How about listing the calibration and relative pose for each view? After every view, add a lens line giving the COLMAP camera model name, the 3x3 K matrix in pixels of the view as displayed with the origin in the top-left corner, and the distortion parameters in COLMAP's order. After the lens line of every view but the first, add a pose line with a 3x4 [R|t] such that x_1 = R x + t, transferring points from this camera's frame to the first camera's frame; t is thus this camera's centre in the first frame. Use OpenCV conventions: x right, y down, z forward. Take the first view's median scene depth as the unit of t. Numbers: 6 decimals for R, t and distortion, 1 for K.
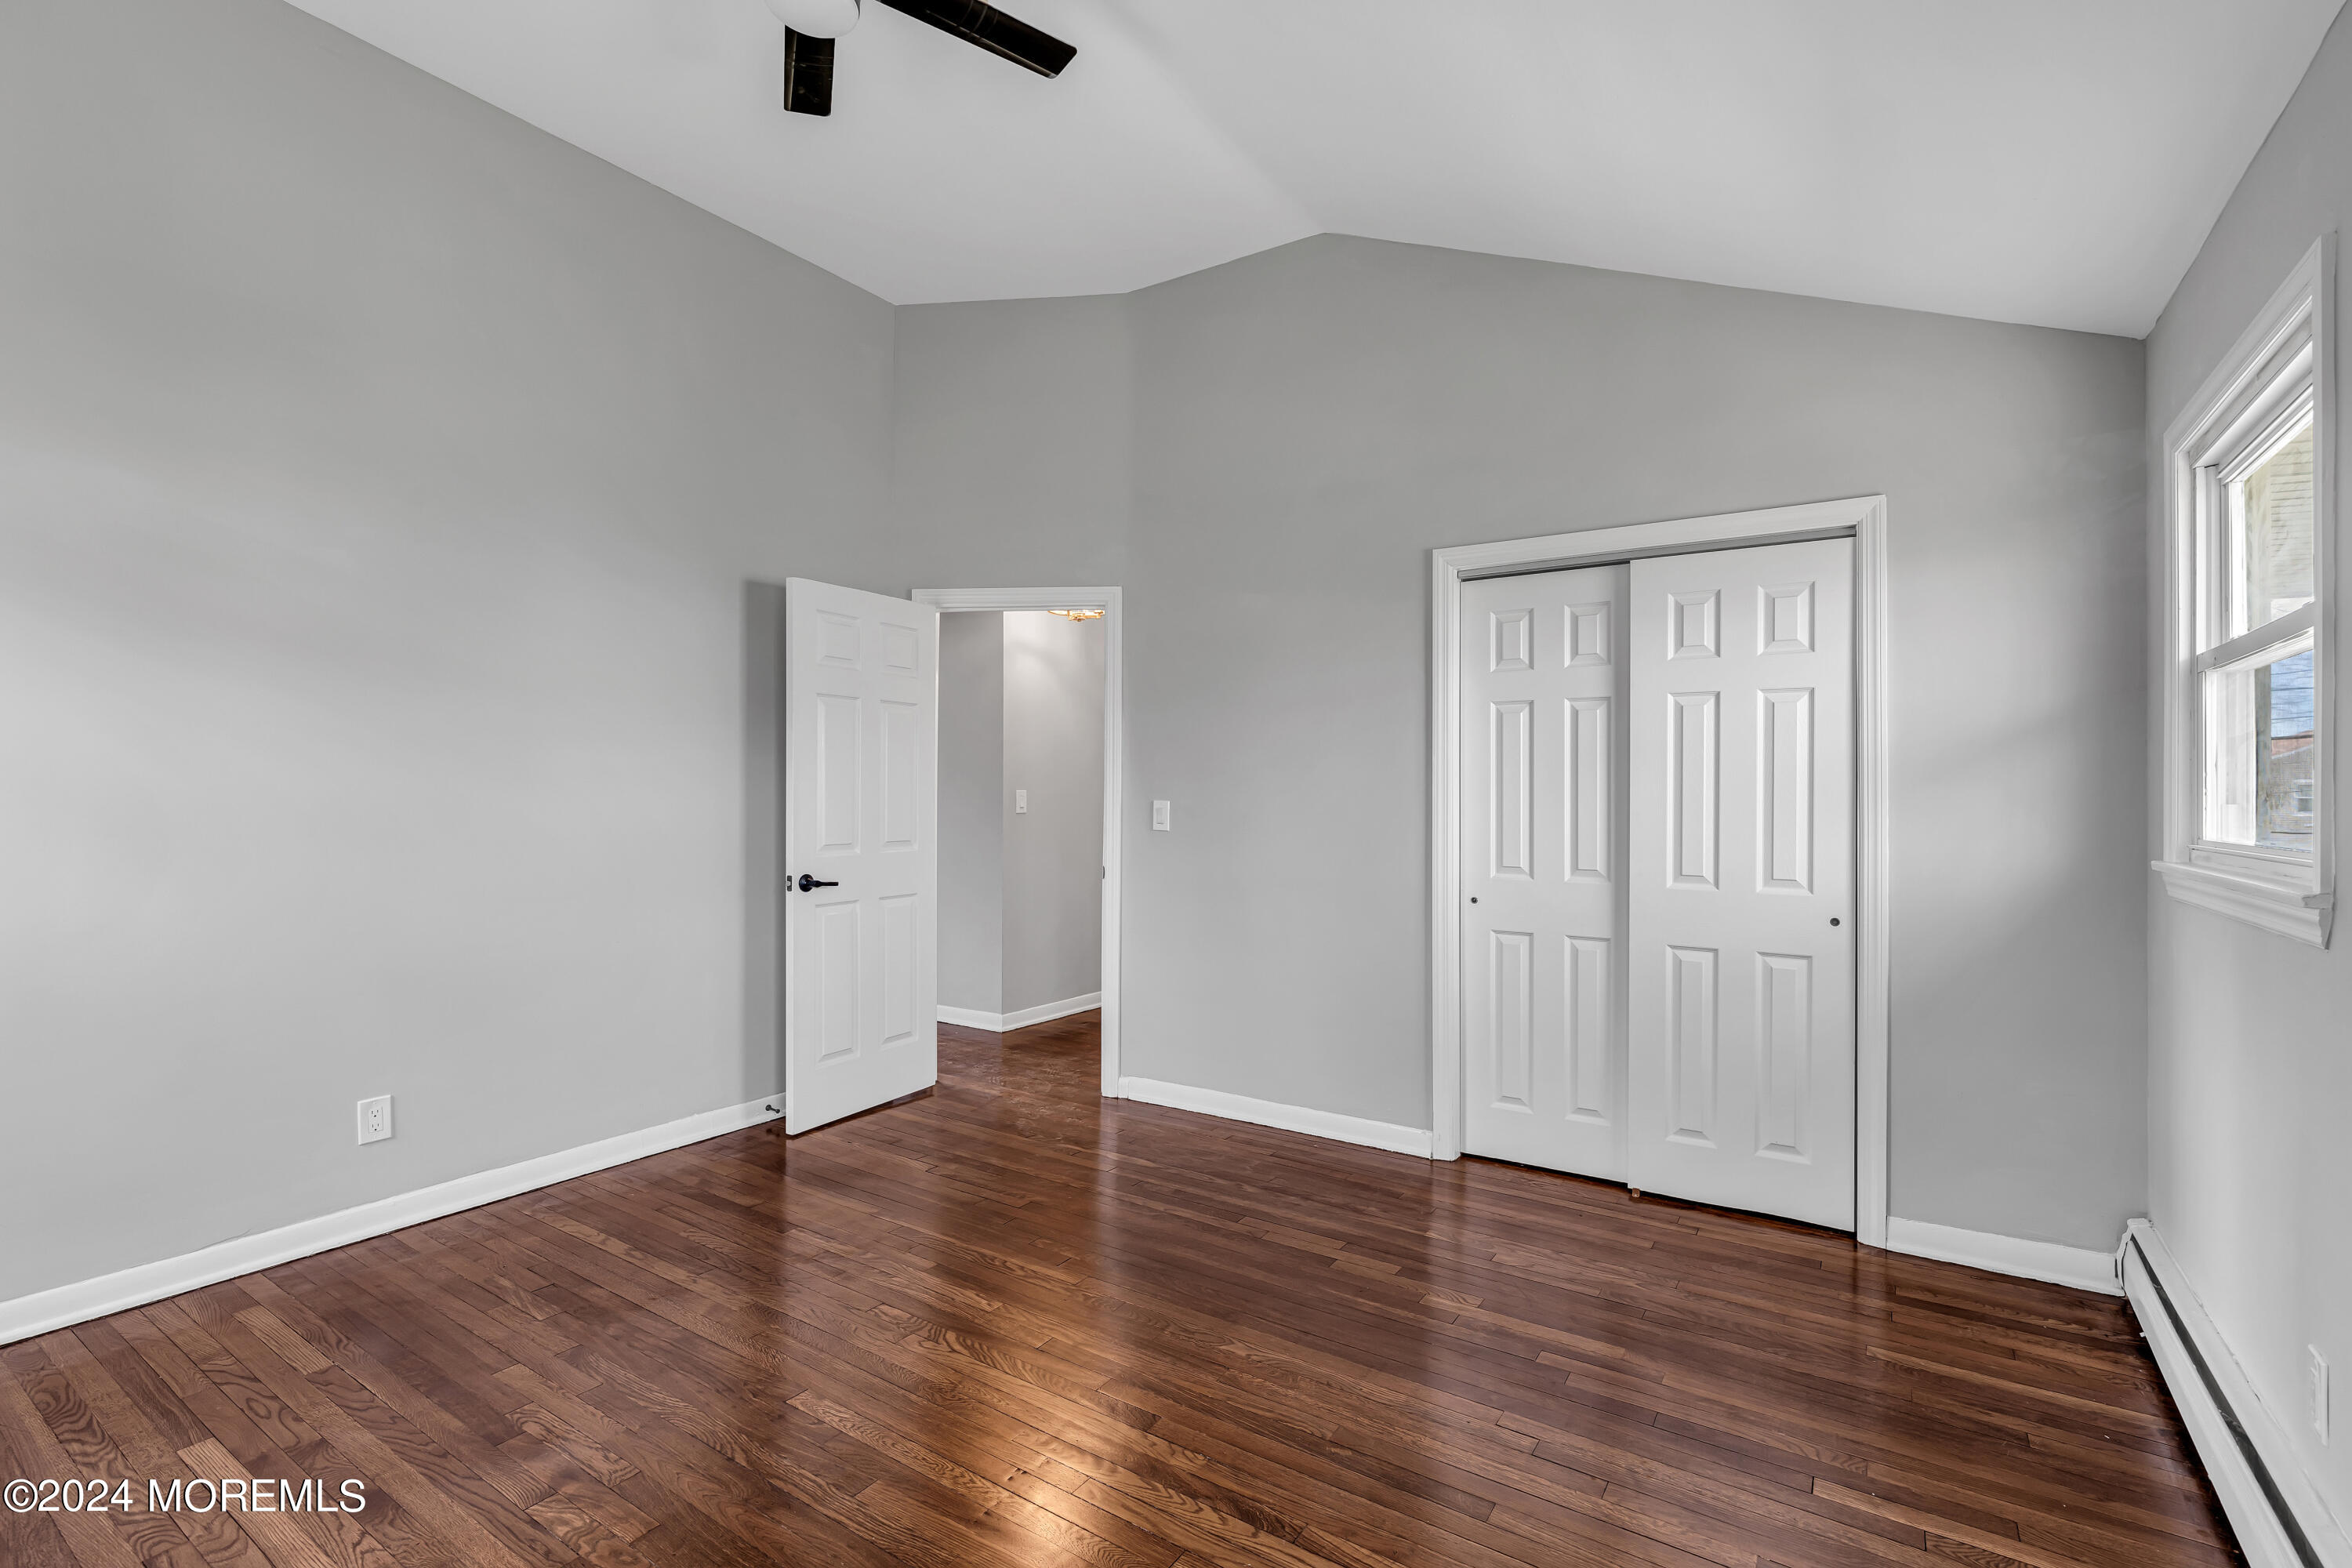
lens RADIAL K [[1055.8, 0, 1180.4], [0, 1055.8, 788.6], [0, 0, 1]] dist [-0.005803, 0.000896]
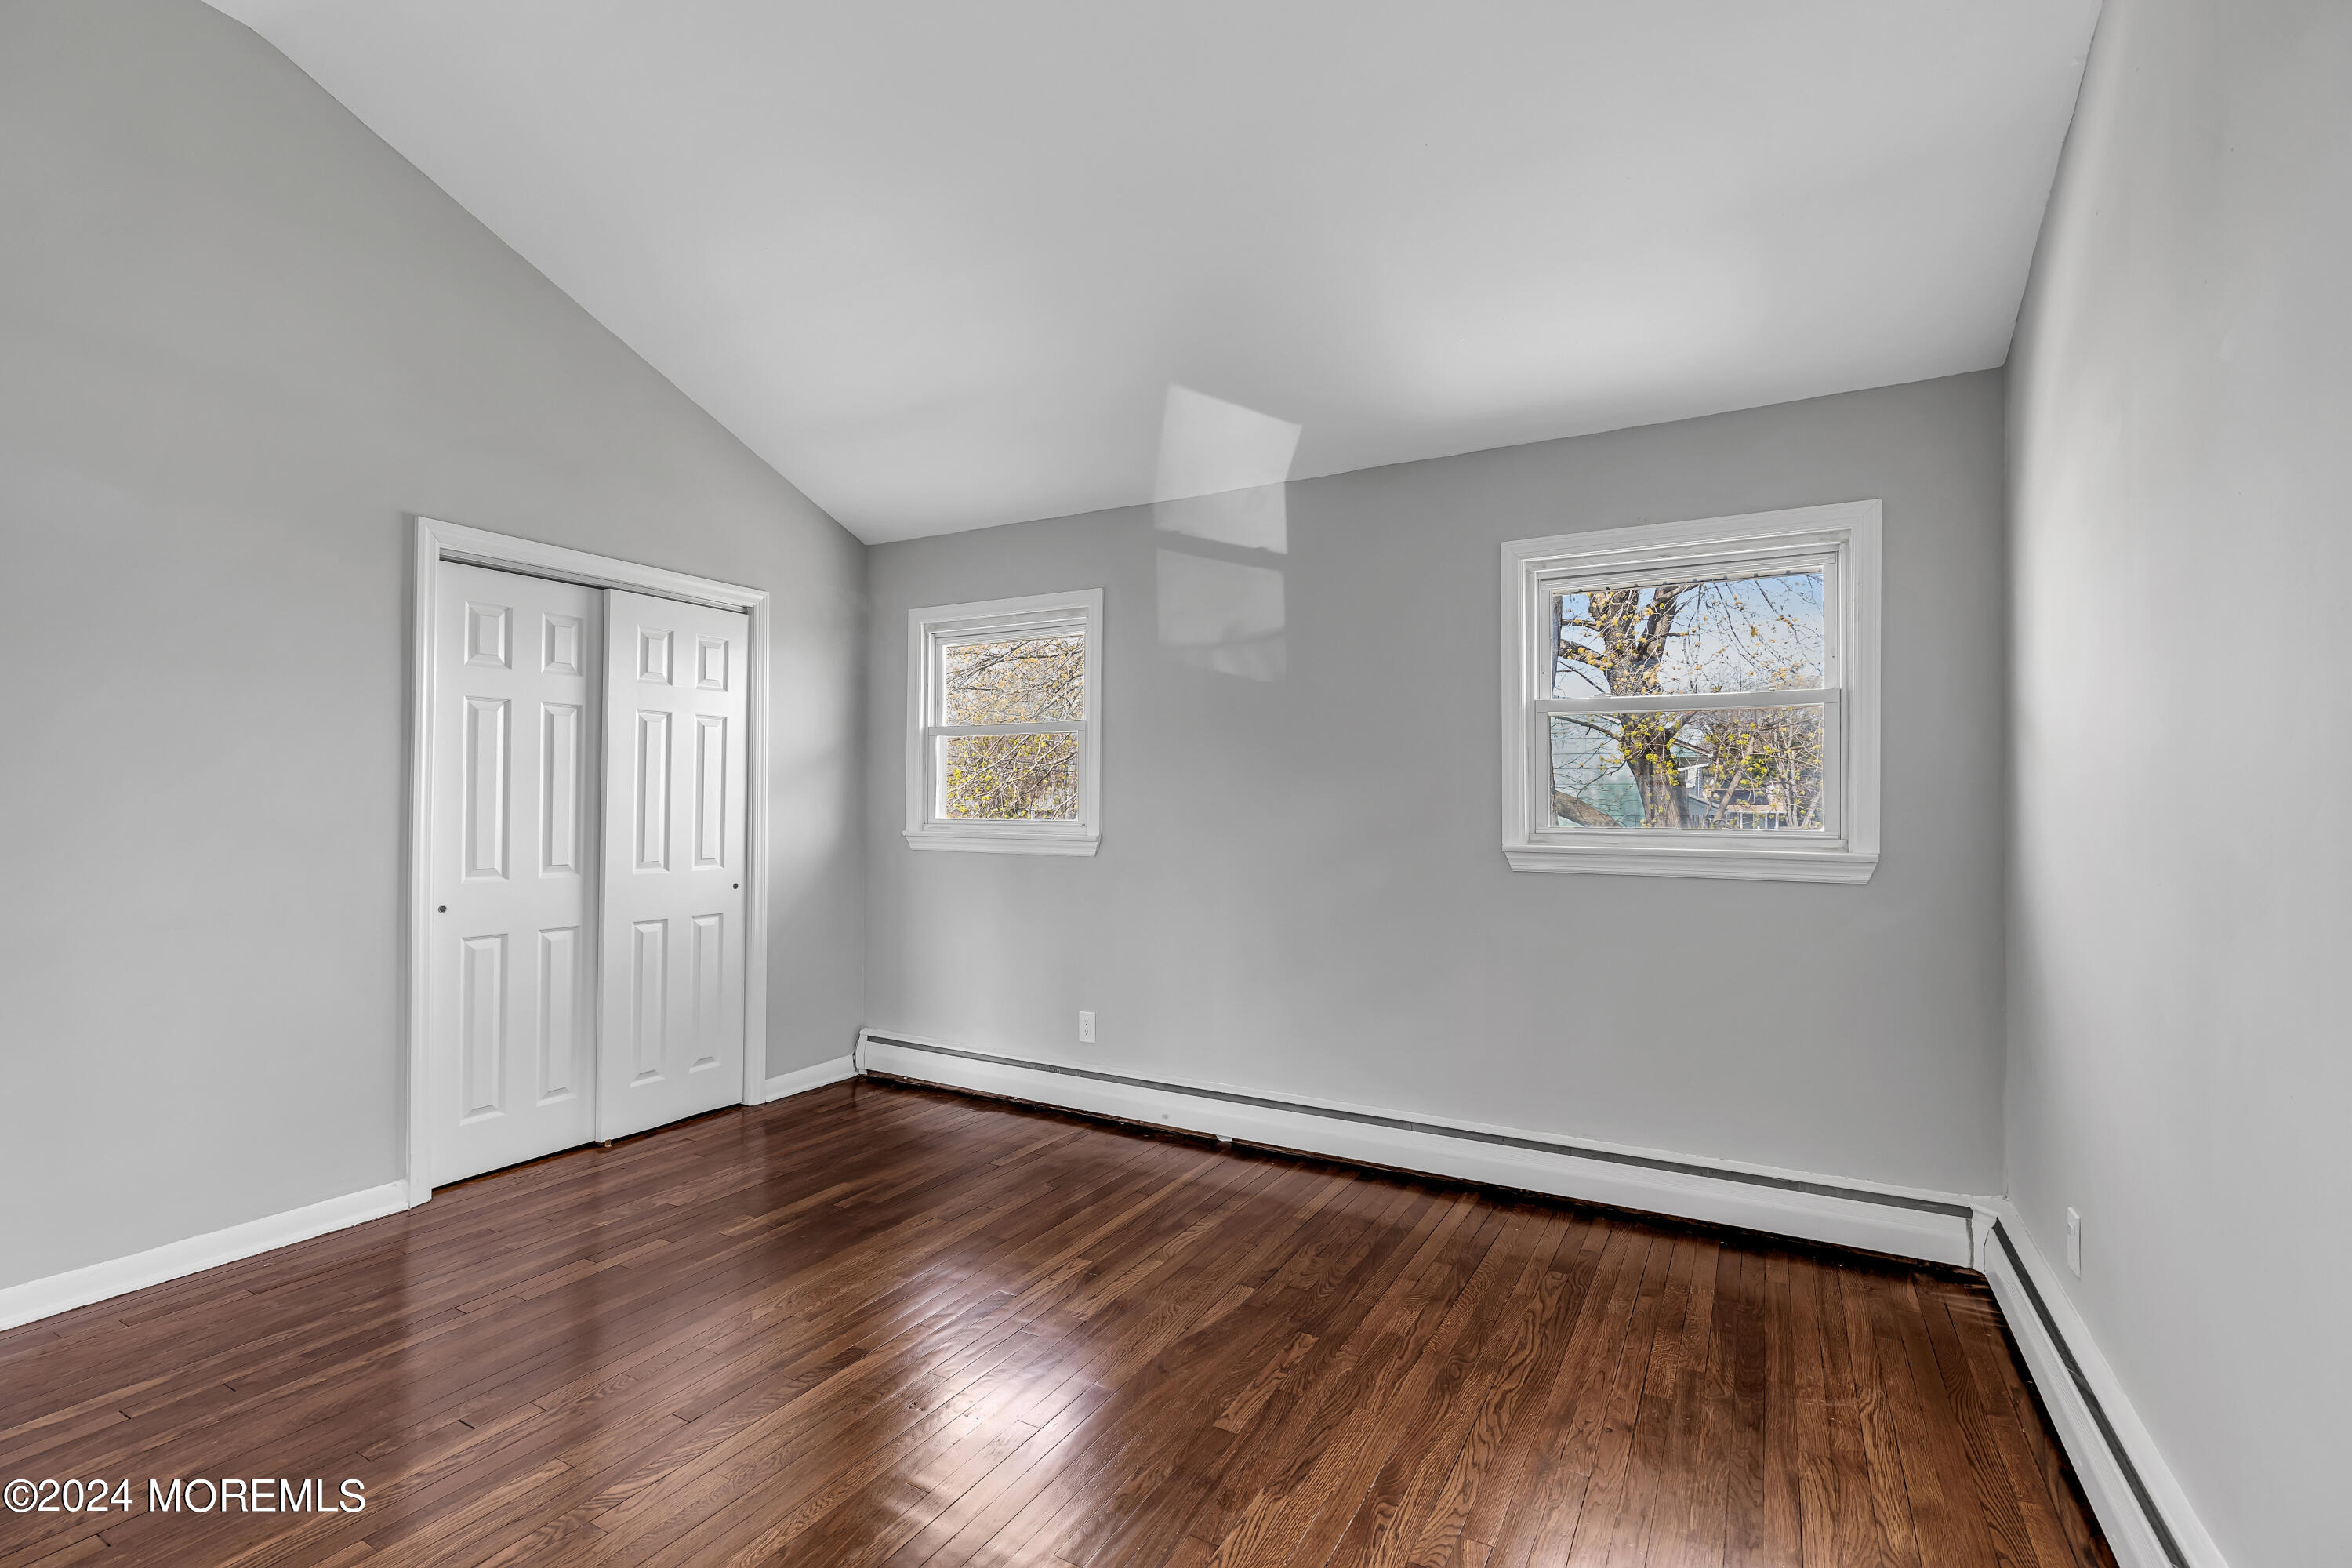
lens RADIAL K [[1055.8, 0, 1180.4], [0, 1055.8, 788.6], [0, 0, 1]] dist [-0.005803, 0.000896]
pose [[-0.079738, 0.007414, 0.996788, -0.822056], [-0.011058, 0.999904, -0.008322, 0.001649], [-0.996755, -0.011686, -0.079648, 0.518860]]
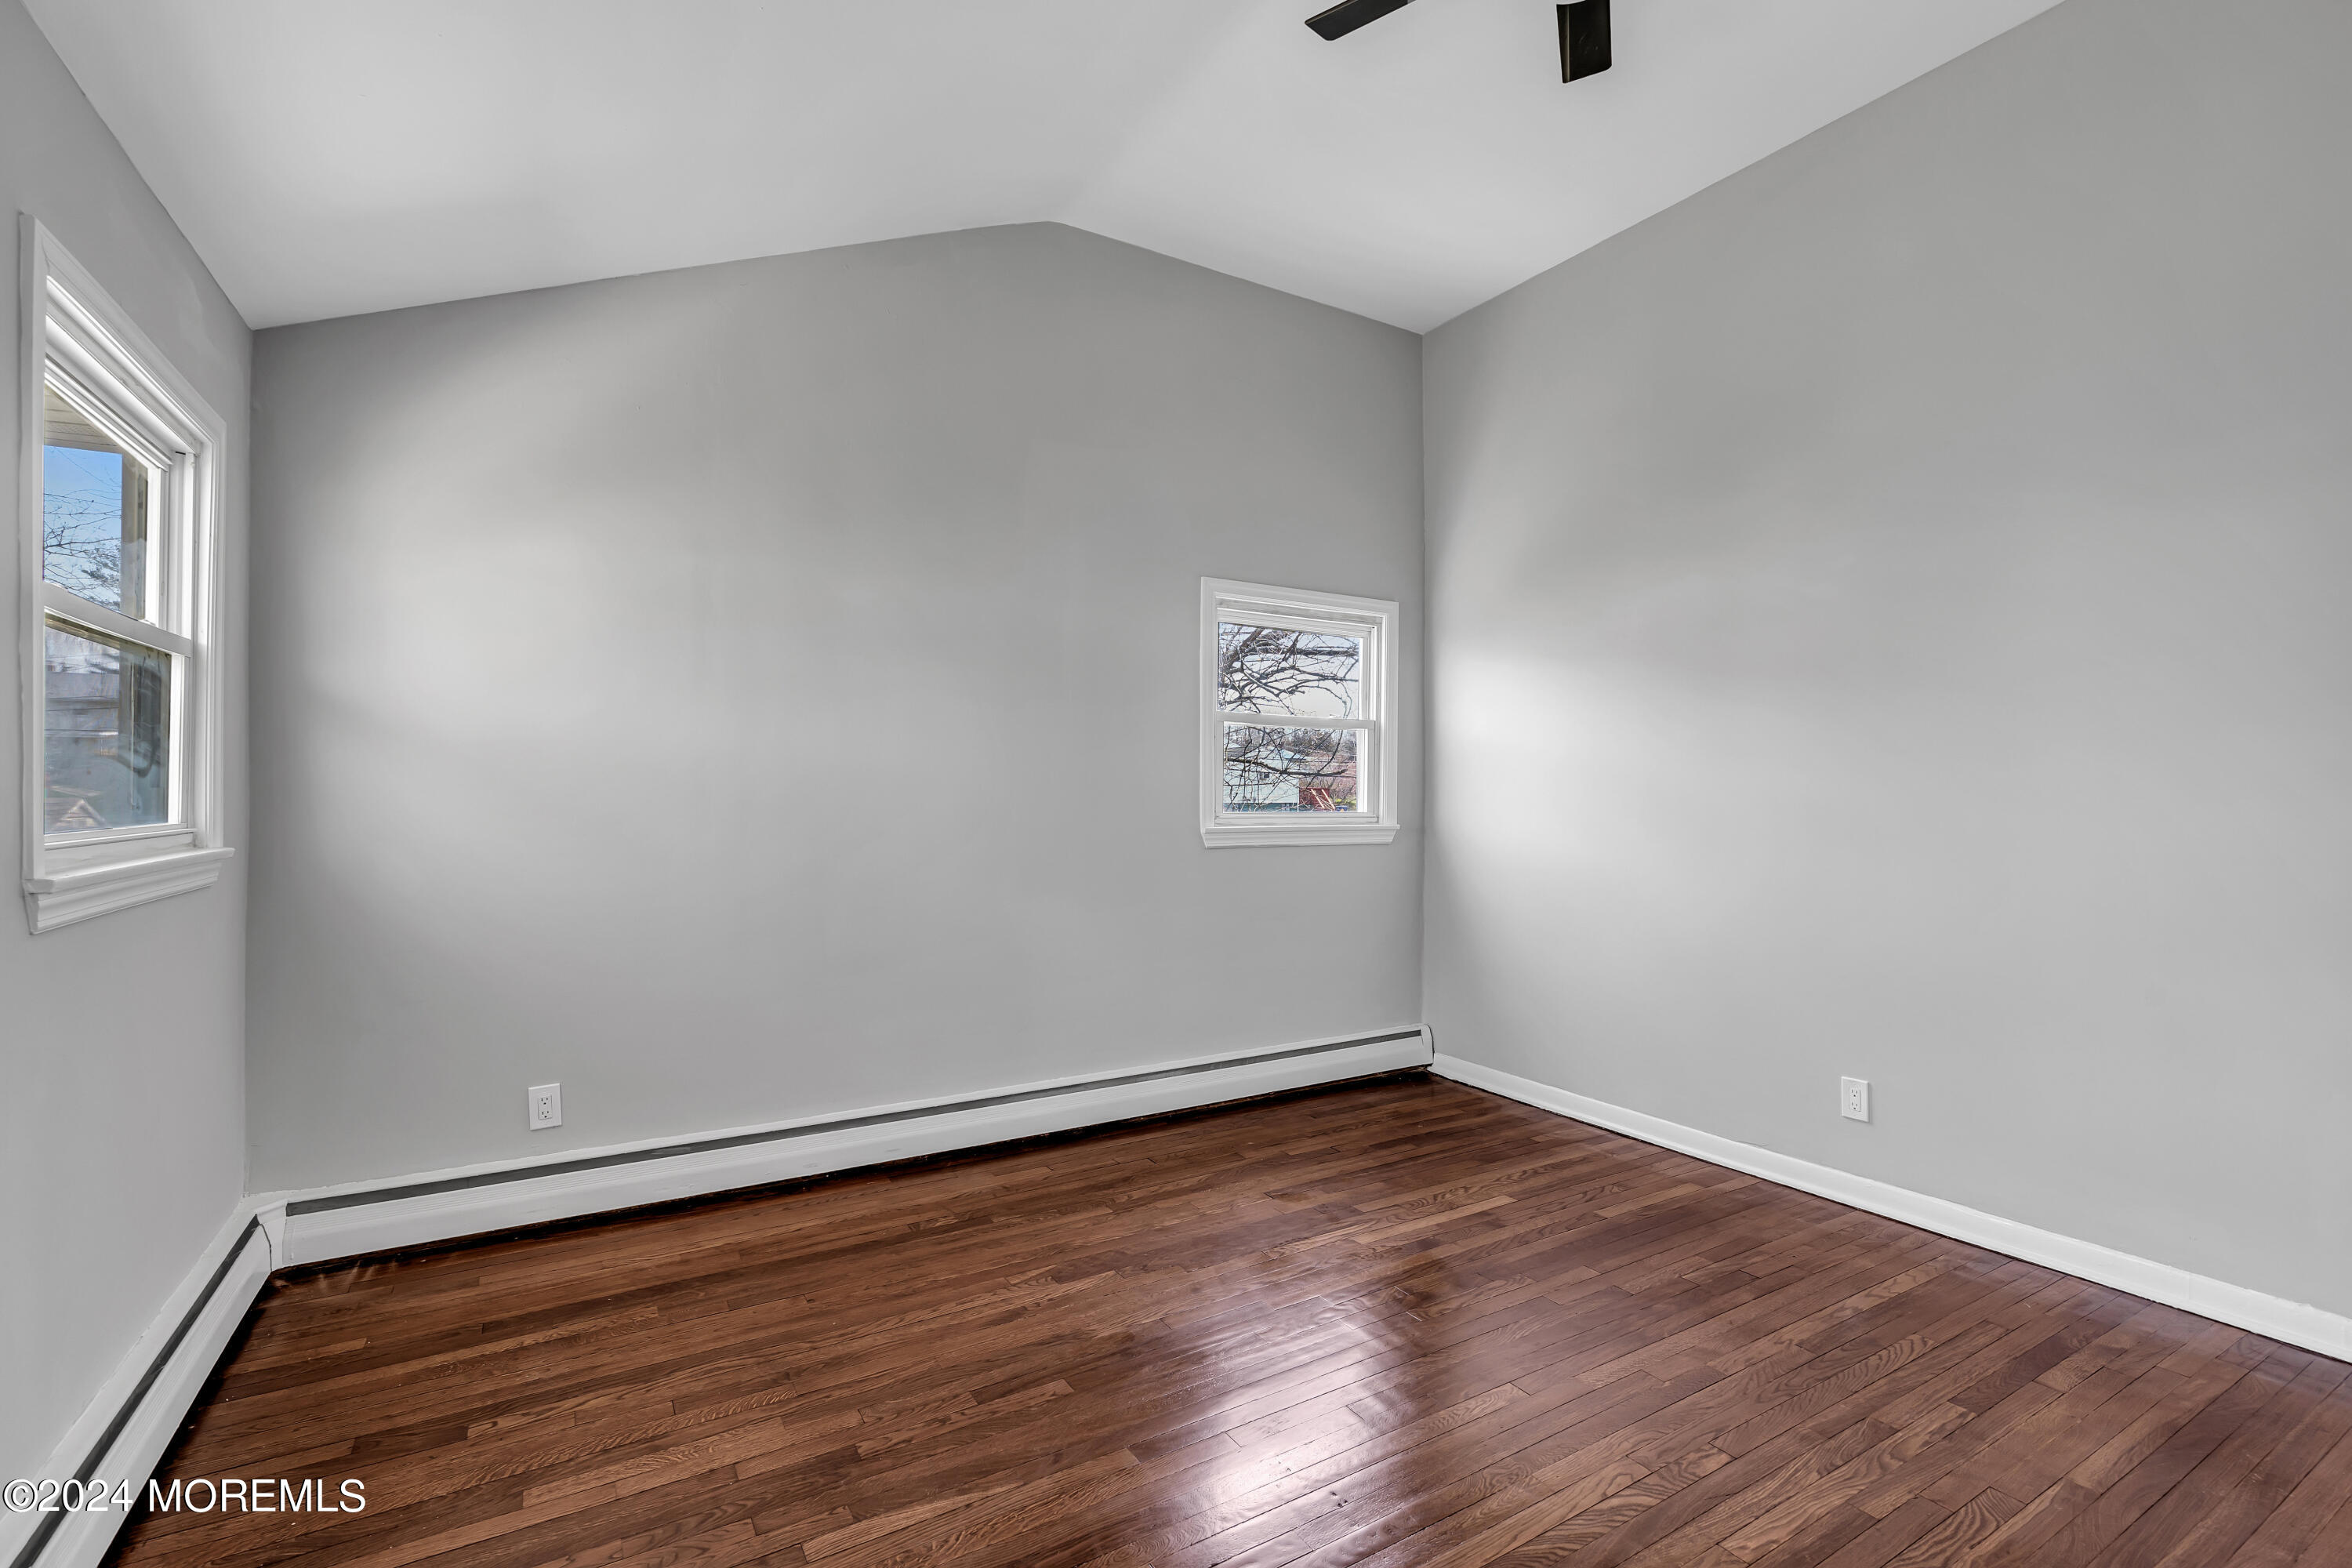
lens RADIAL K [[1055.8, 0, 1180.4], [0, 1055.8, 788.6], [0, 0, 1]] dist [-0.005803, 0.000896]
pose [[-0.425458, -0.010122, -0.904922, 0.493240], [-0.001599, 0.999944, -0.010433, 0.009351], [0.904977, -0.002991, -0.425451, 0.811114]]
